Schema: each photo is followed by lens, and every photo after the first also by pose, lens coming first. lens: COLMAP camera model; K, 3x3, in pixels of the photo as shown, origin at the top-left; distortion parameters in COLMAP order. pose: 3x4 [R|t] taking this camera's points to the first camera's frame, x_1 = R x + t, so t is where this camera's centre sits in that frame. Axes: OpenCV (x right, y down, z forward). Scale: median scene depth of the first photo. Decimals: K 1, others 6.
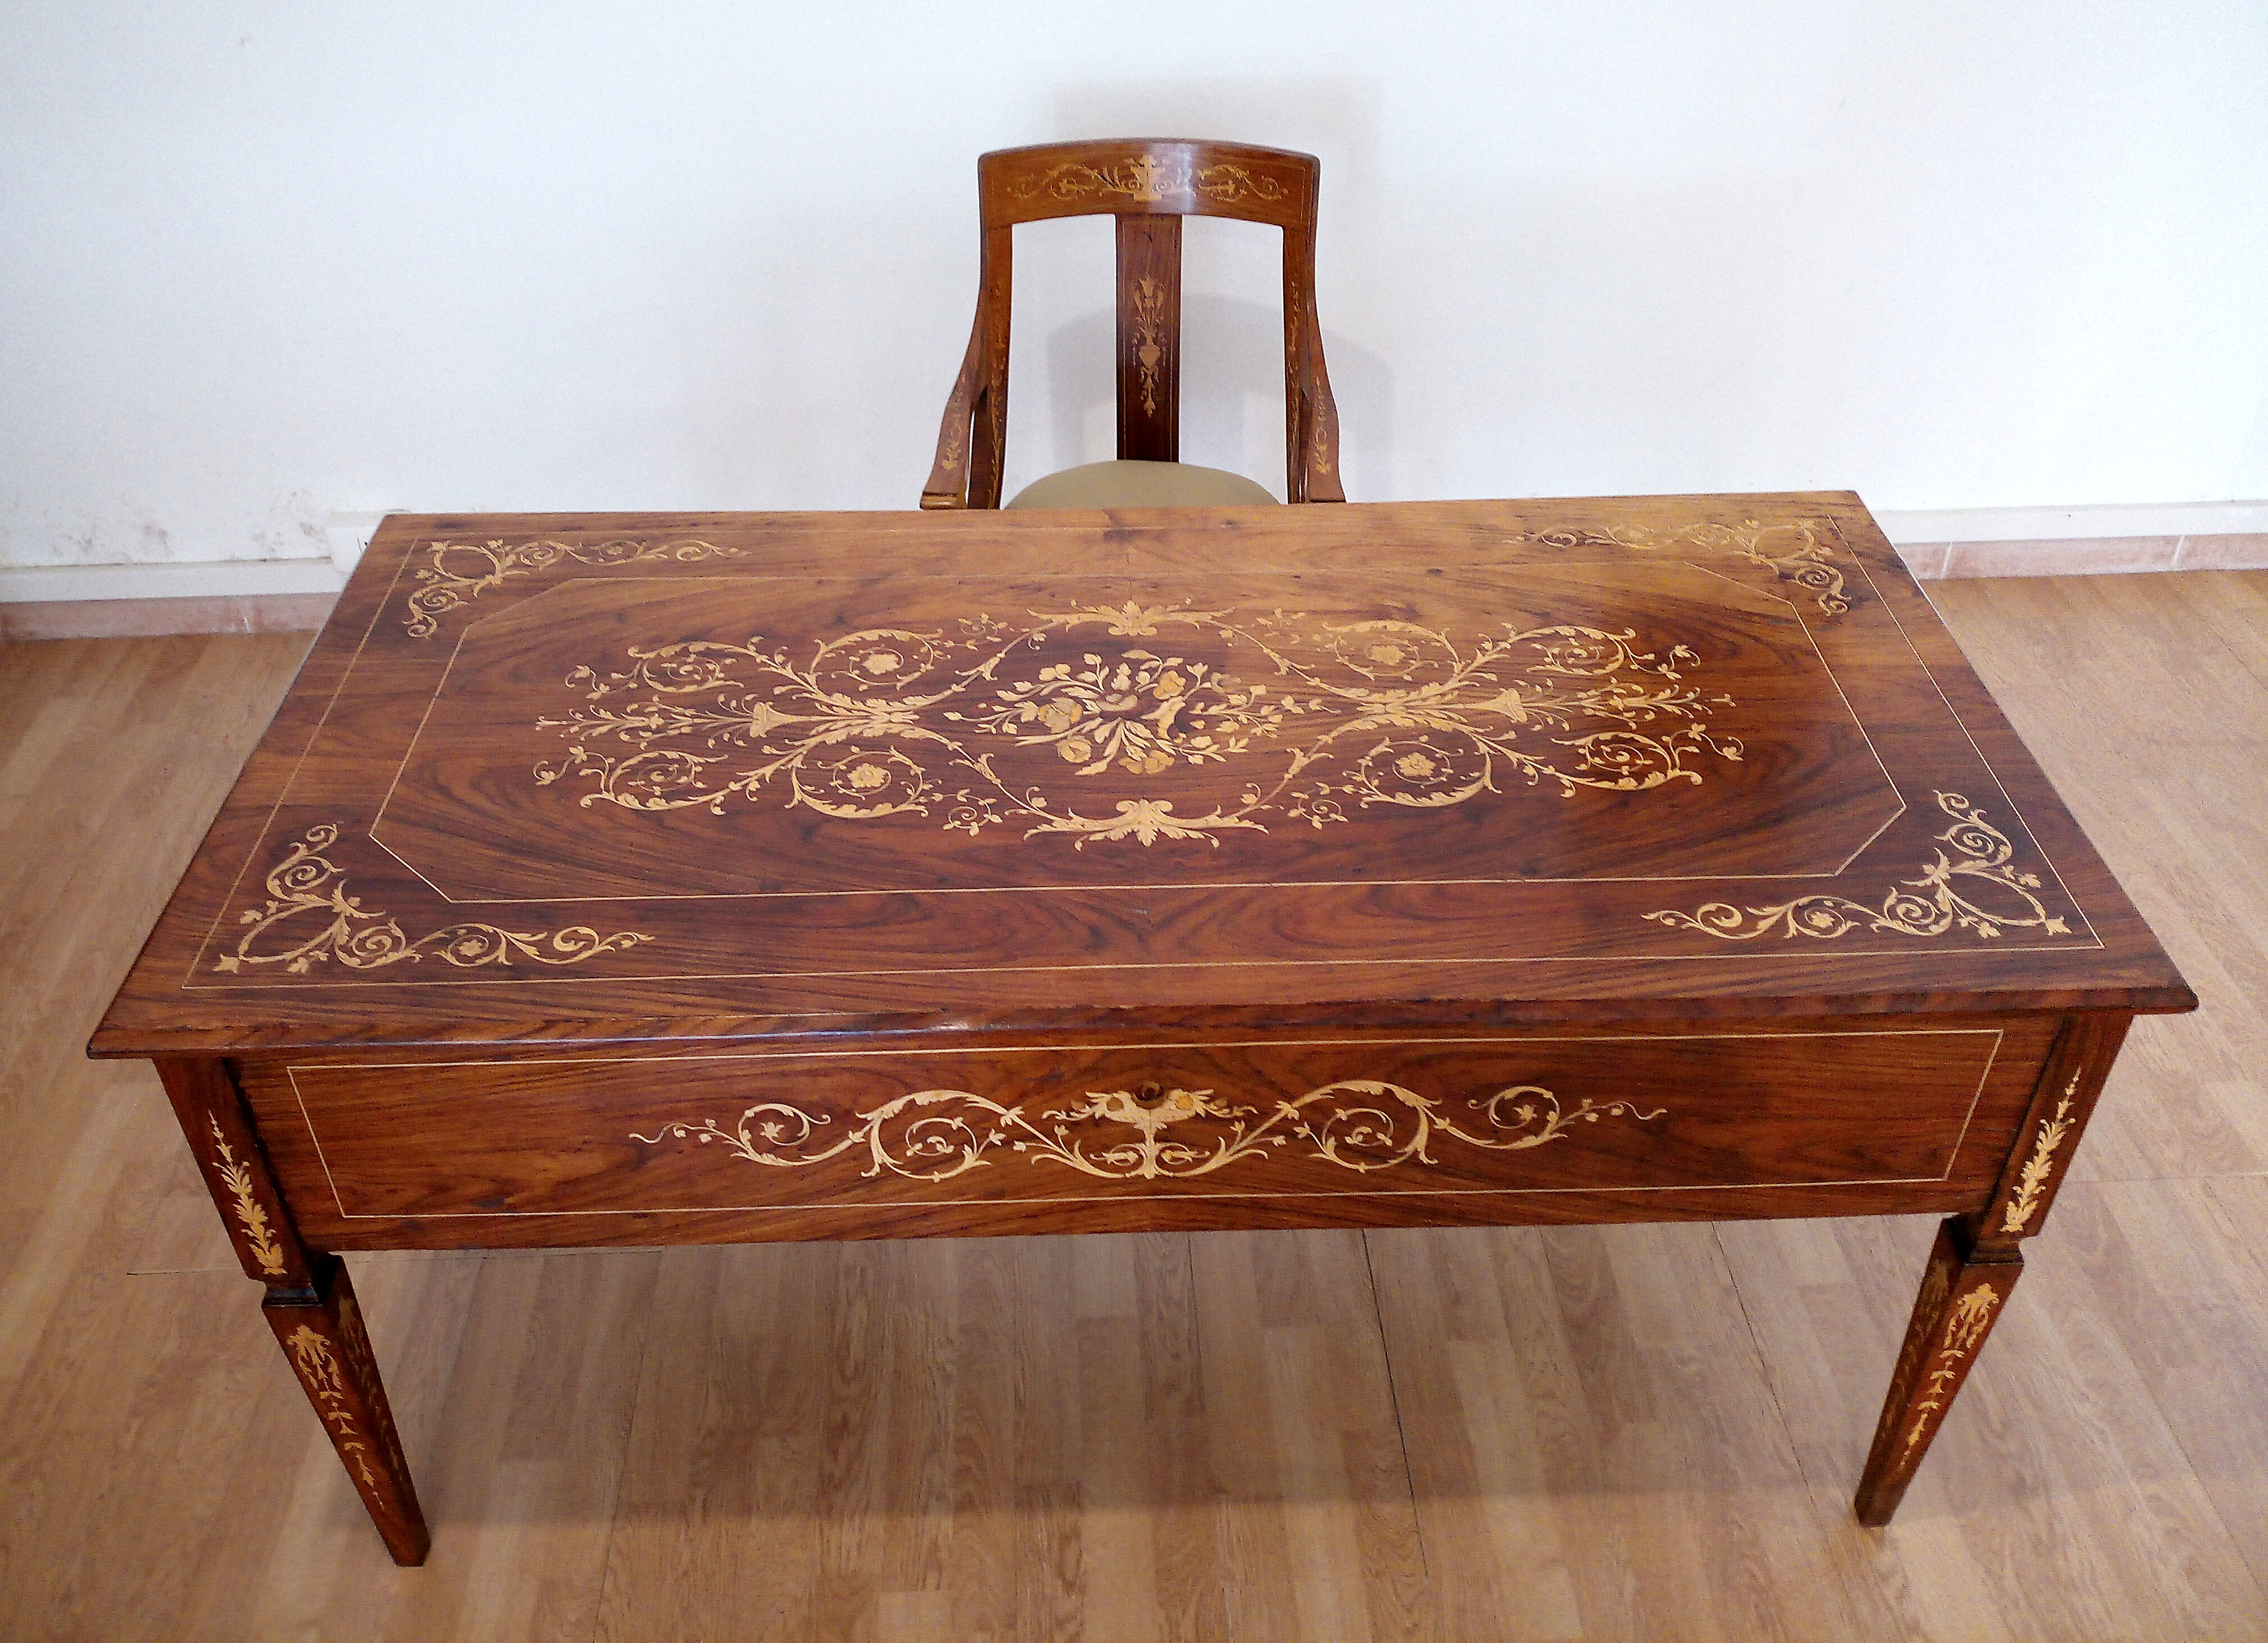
lens RADIAL K [[1884.8, 0, 1125.5], [0, 1884.8, 778.6], [0, 0, 1]] dist [0.198324, -0.716138]
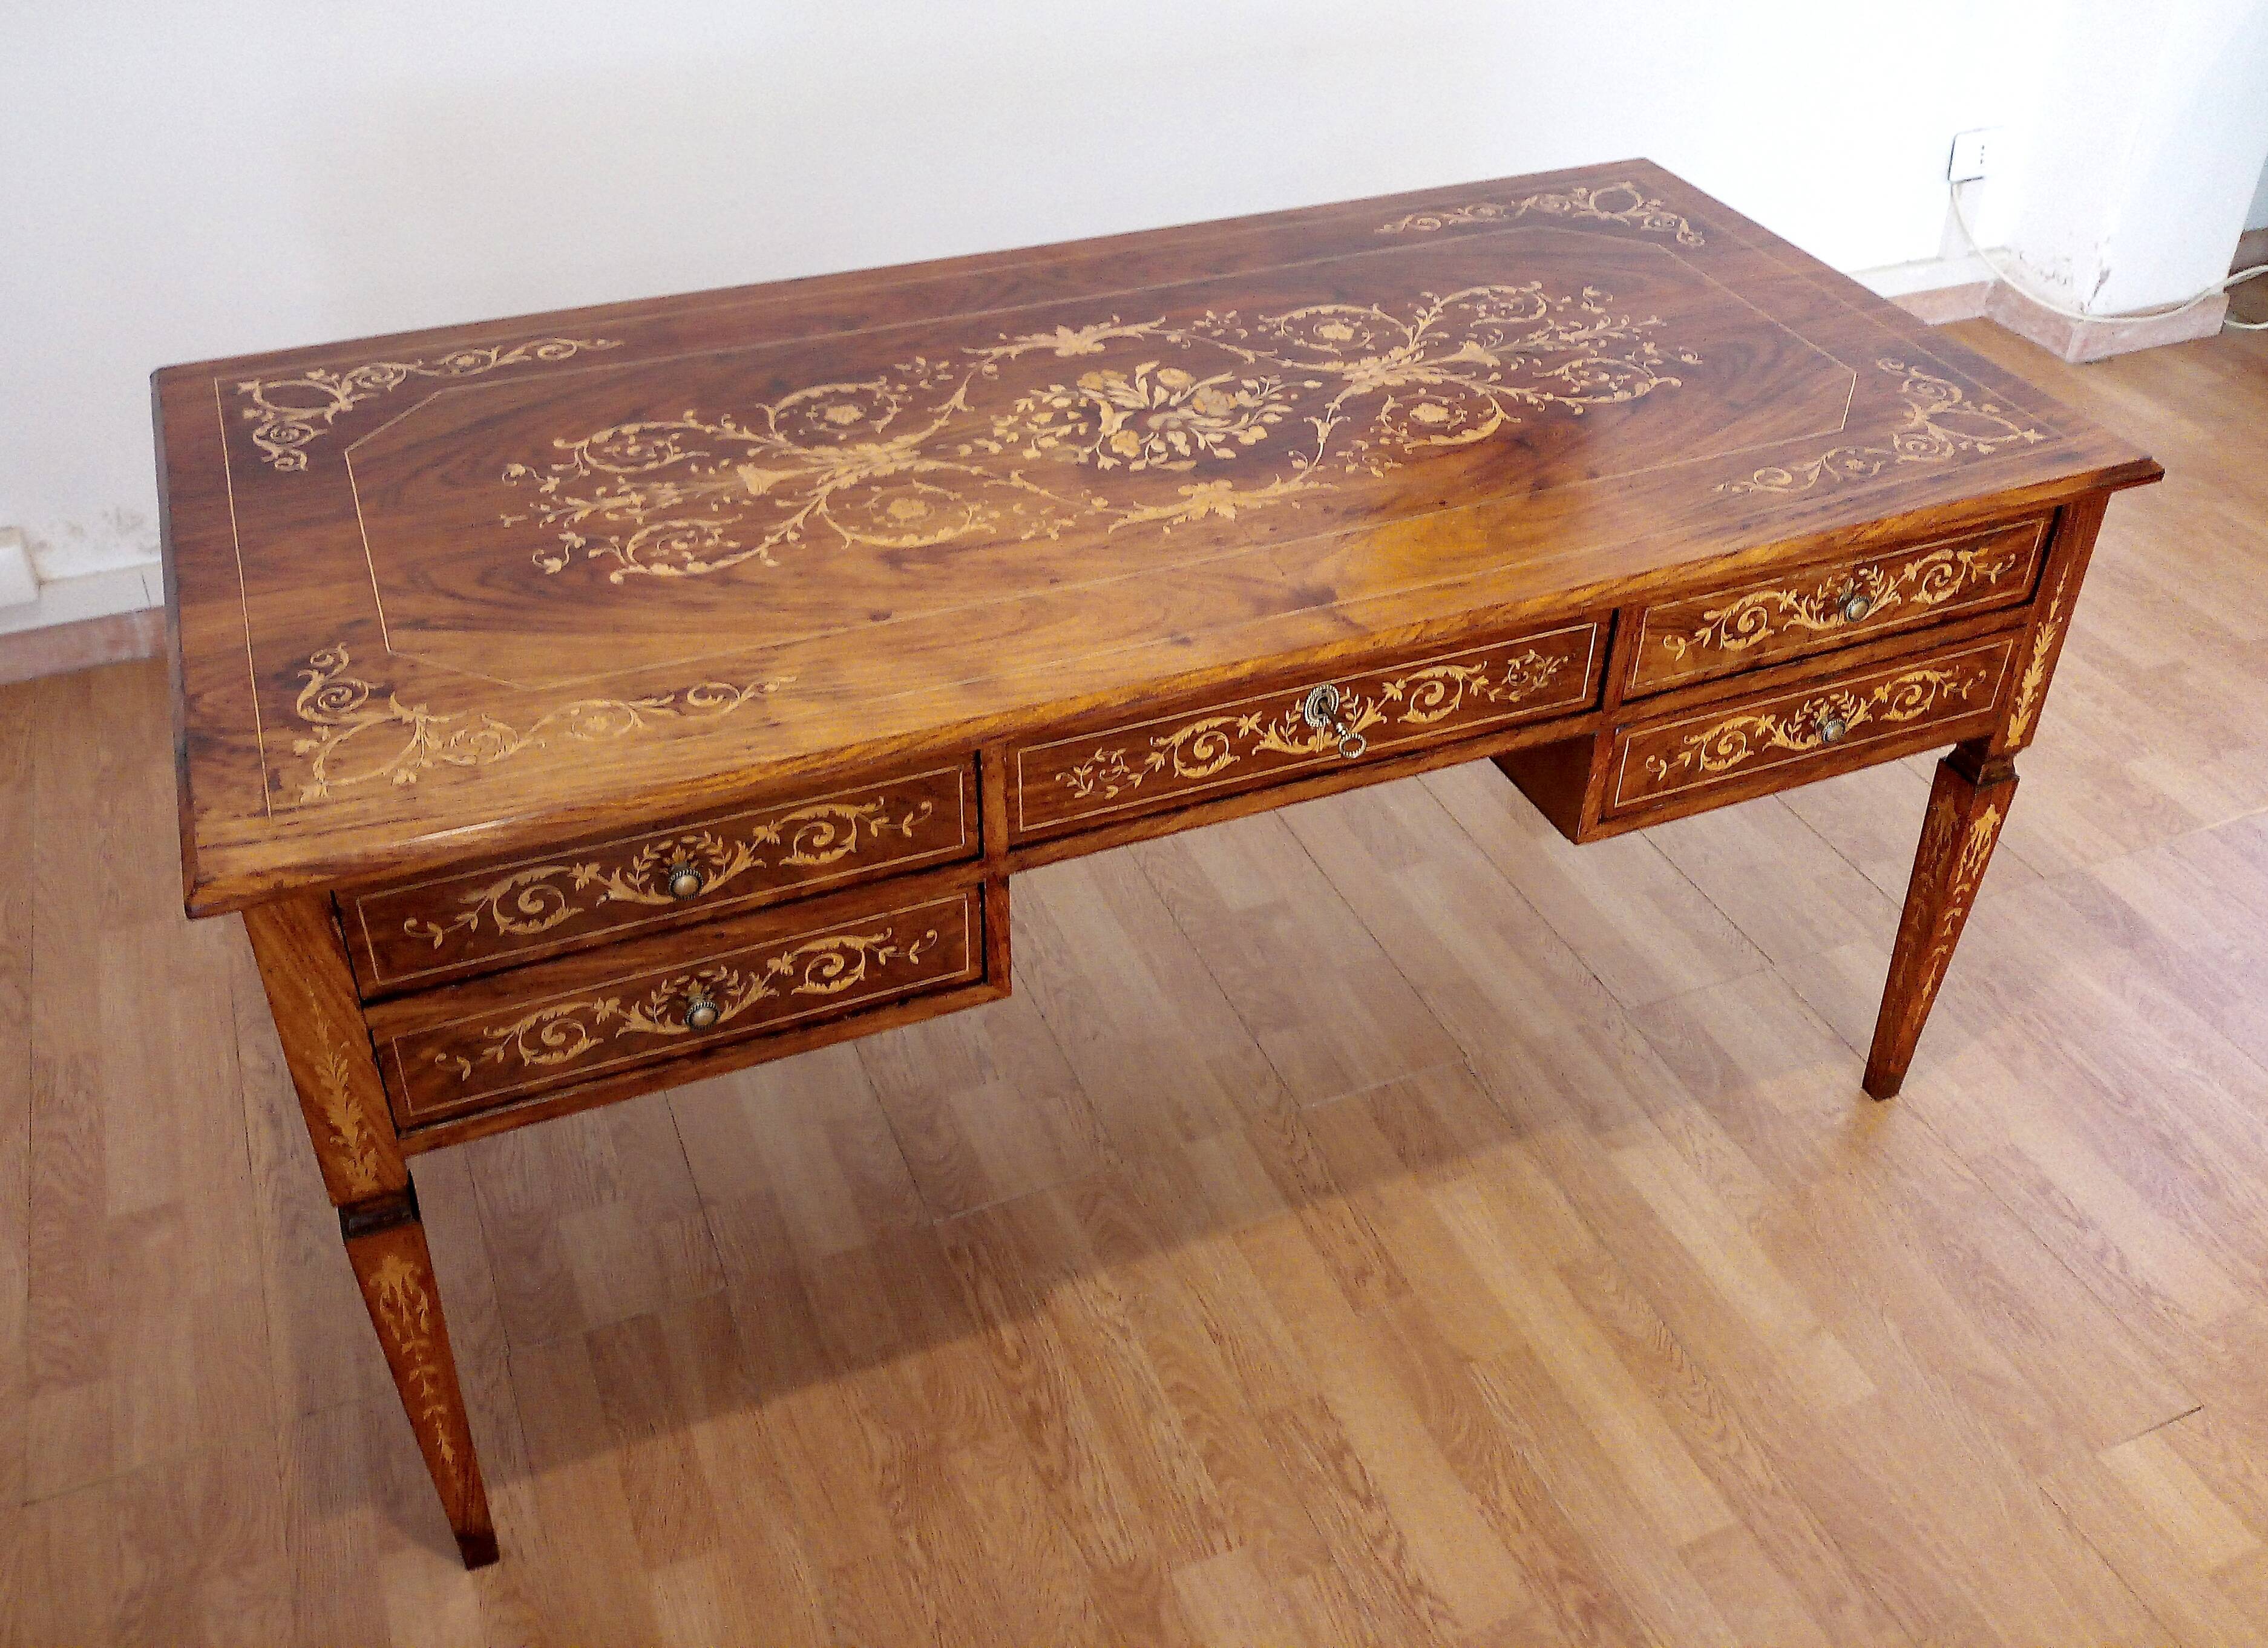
lens RADIAL K [[2007.7, 0, 1142.9], [0, 2007.7, 707.4], [0, 0, 1]] dist [0.191527, -0.649029]
pose [[-0.930964, 0.200314, -0.305254, 0.347336], [-0.234239, 0.313638, 0.920197, -0.931128], [0.280067, 0.928173, -0.245064, 1.390323]]
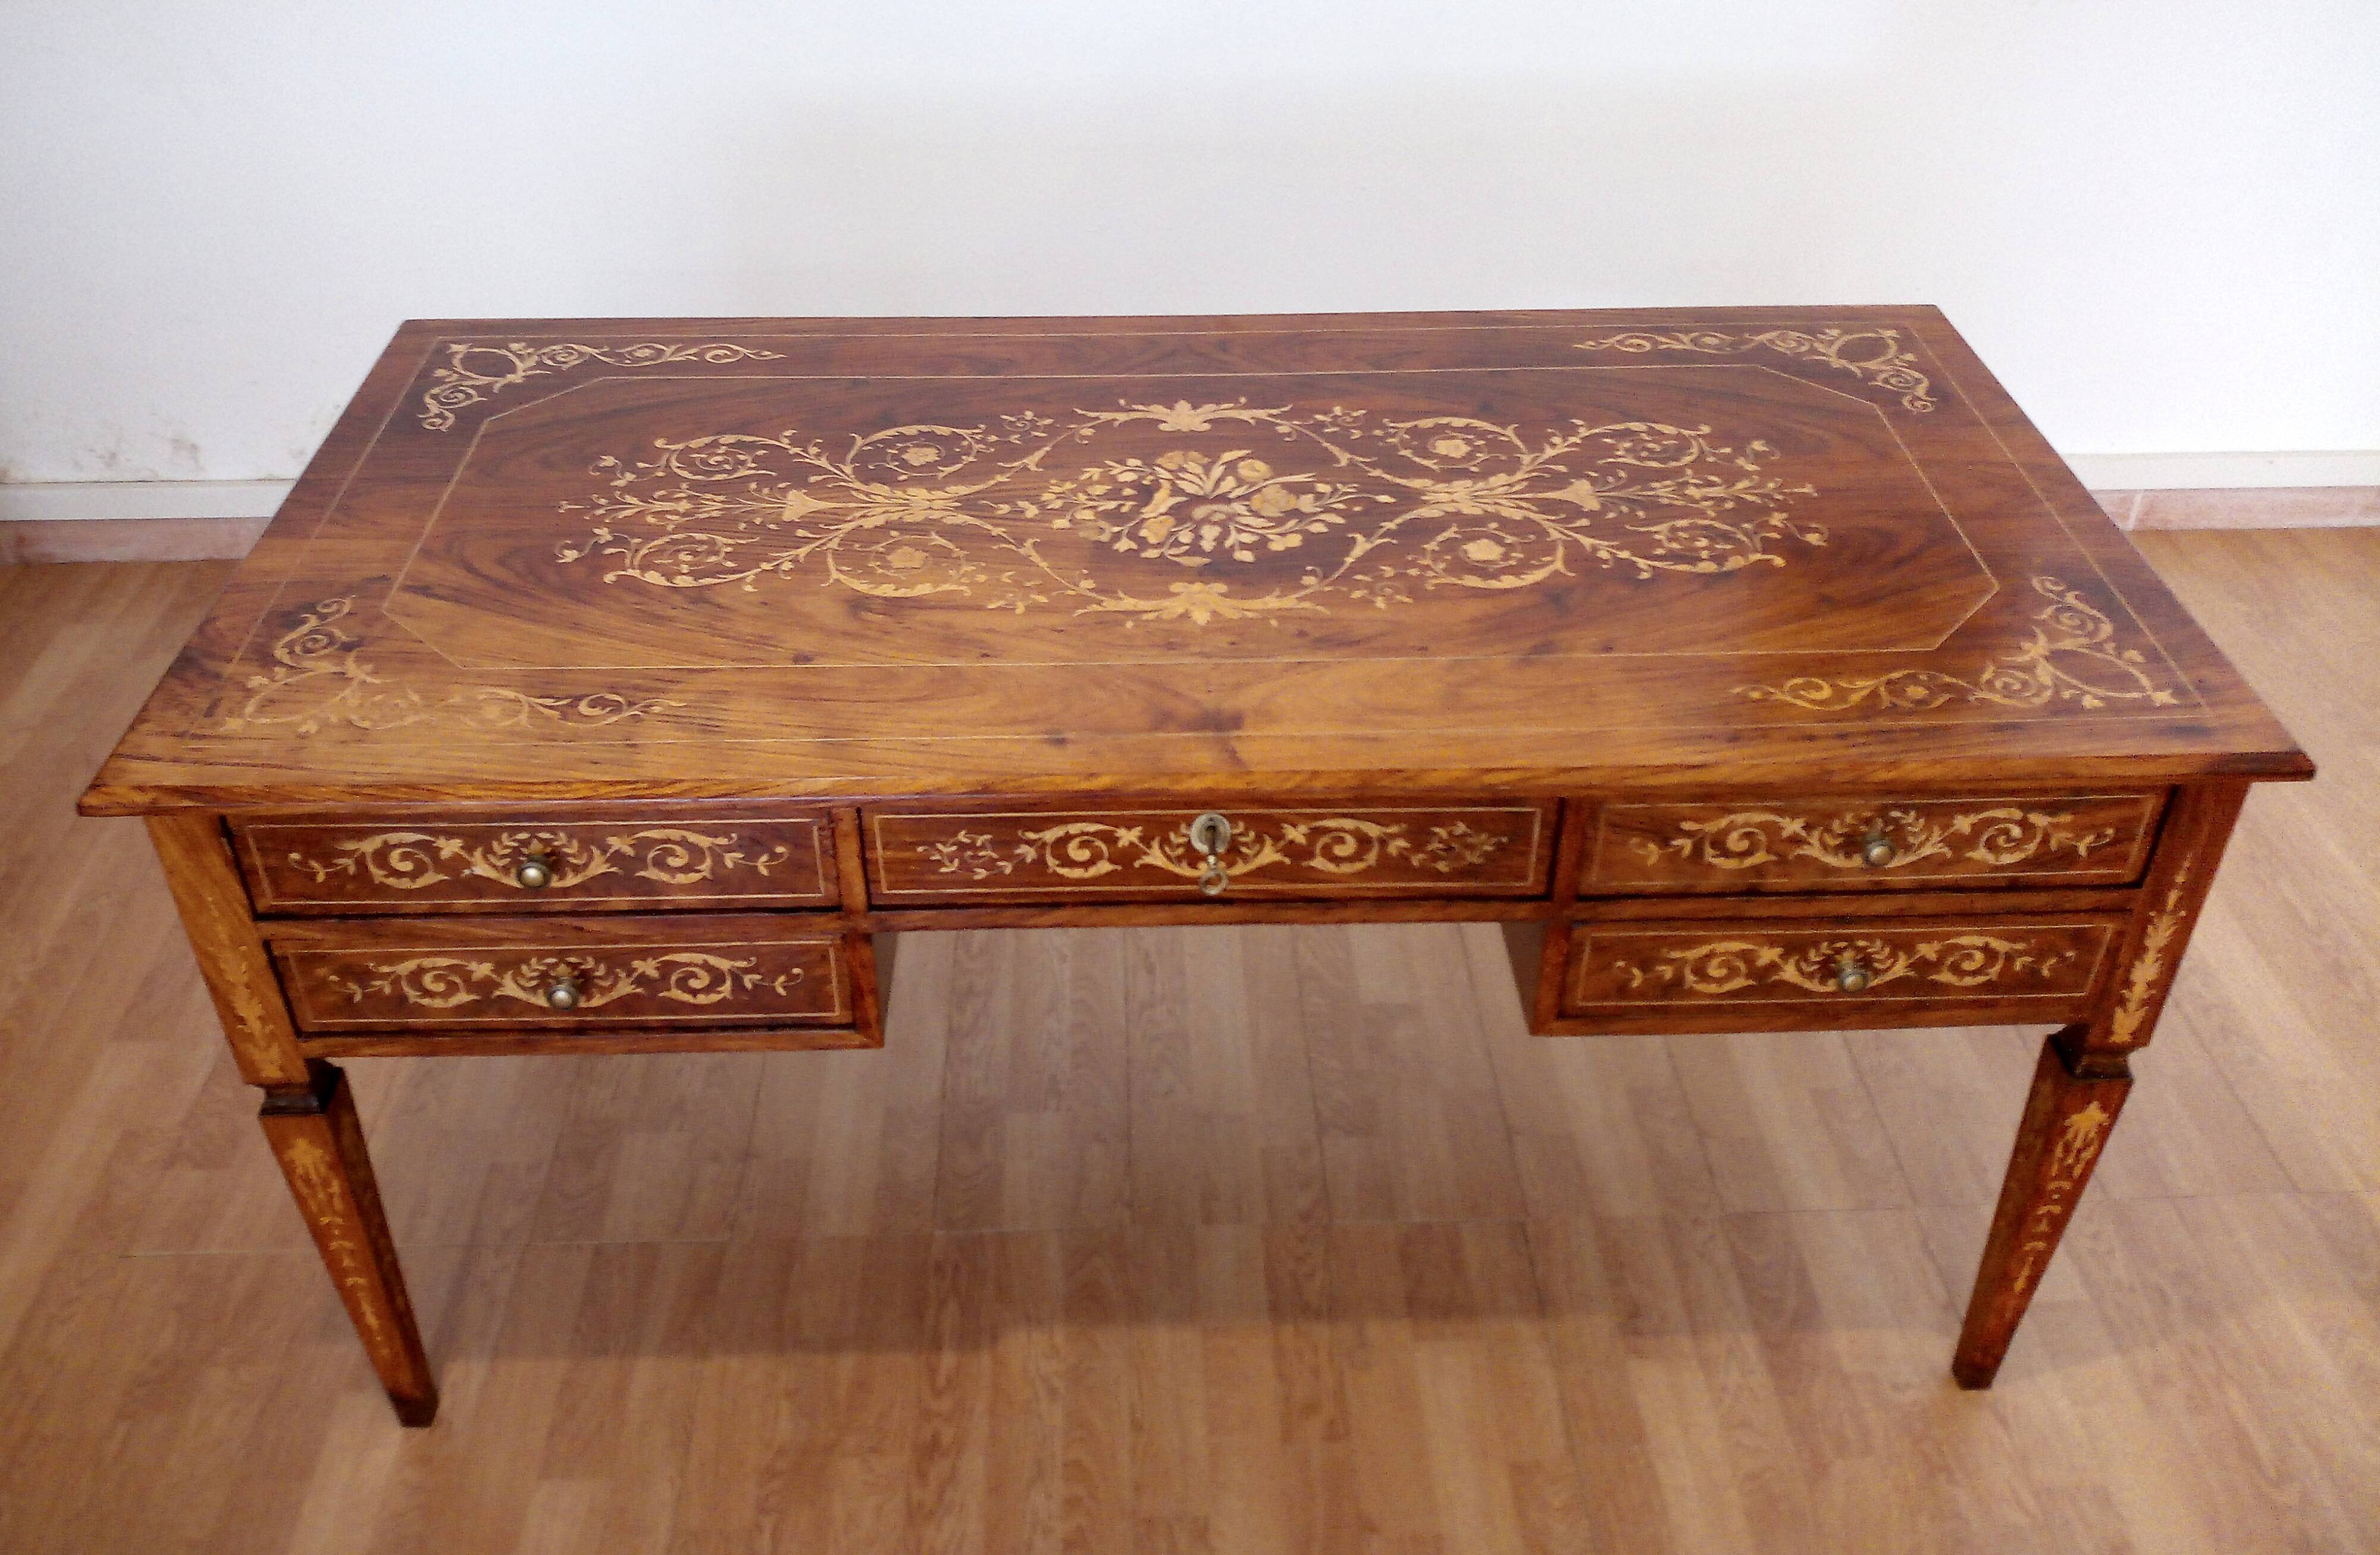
lens RADIAL K [[1914.8, 0, 1180.4], [0, 1914.8, 699.6], [0, 0, 1]] dist [0.184168, -0.527867]
pose [[-0.999966, 0.008192, -0.001159, 0.014136], [0.001241, 0.286985, 0.957934, -0.933827], [0.008180, 0.957900, -0.286986, 1.374228]]
